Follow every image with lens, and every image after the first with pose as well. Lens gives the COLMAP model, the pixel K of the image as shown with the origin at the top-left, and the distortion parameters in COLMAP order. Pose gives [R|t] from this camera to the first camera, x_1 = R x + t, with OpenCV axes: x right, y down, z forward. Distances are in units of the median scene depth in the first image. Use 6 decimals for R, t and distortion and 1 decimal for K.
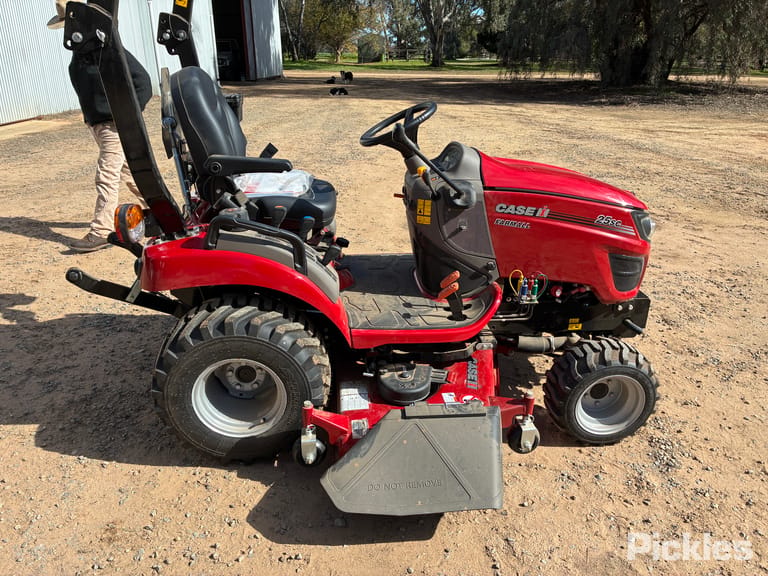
lens RADIAL K [[583.9, 0, 387.8], [0, 583.9, 282.1], [0, 0, 1]] dist [0.047989, -0.073622]
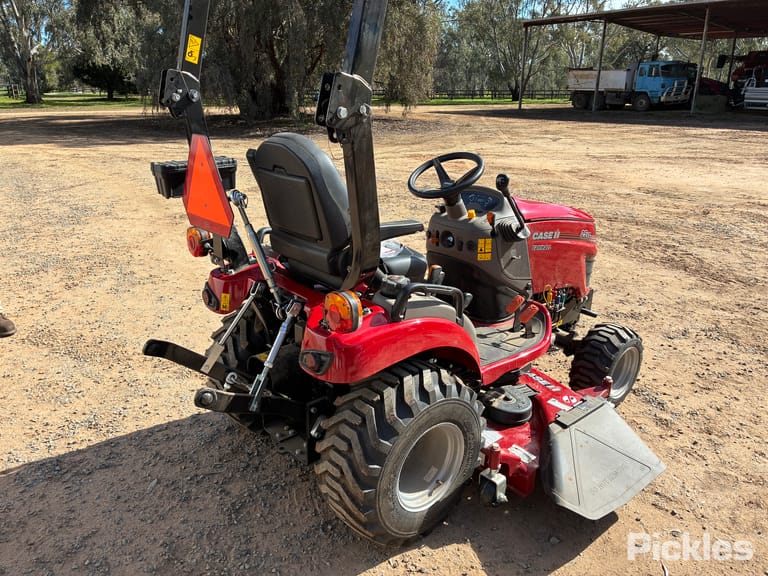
lens RADIAL K [[583.9, 0, 387.8], [0, 583.9, 282.1], [0, 0, 1]] dist [0.047989, -0.073622]
pose [[0.813102, -0.190287, 0.550143, -0.700427], [0.217483, 0.975931, 0.016125, -0.116243], [-0.539970, 0.106535, 0.834915, 0.175627]]
